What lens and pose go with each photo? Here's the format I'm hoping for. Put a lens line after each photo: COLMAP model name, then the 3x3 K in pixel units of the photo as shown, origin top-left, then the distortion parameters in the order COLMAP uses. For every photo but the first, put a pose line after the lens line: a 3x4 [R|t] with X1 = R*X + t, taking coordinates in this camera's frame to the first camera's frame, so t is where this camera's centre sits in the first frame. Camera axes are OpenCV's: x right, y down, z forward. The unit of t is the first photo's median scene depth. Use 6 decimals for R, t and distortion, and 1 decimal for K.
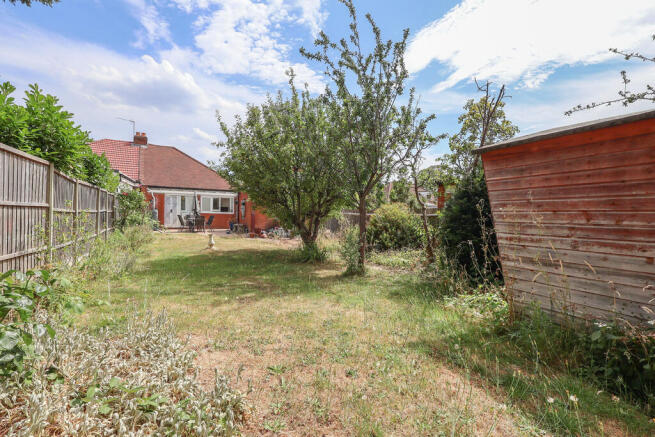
lens RADIAL K [[302.9, 0, 327.5], [0, 302.9, 218.5], [0, 0, 1]] dist [0.000345, 0.000416]
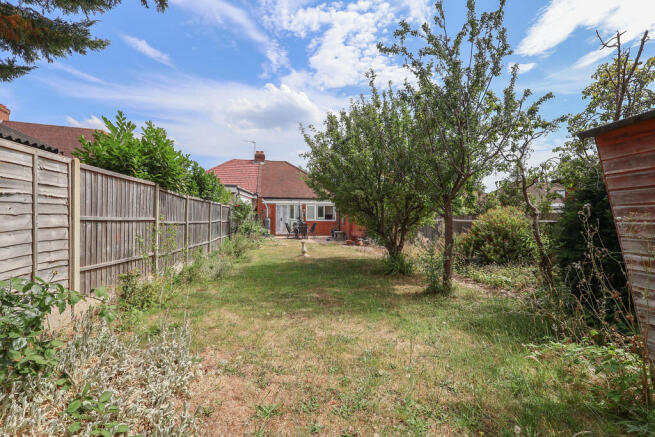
lens RADIAL K [[303.7, 0, 326.9], [0, 303.7, 220.7], [0, 0, 1]] dist [0.001925, 0.000527]
pose [[0.934322, -0.012007, -0.356228, 0.082752], [0.007732, 0.999880, -0.013423, -0.008630], [0.356346, 0.009787, 0.934303, 0.065272]]
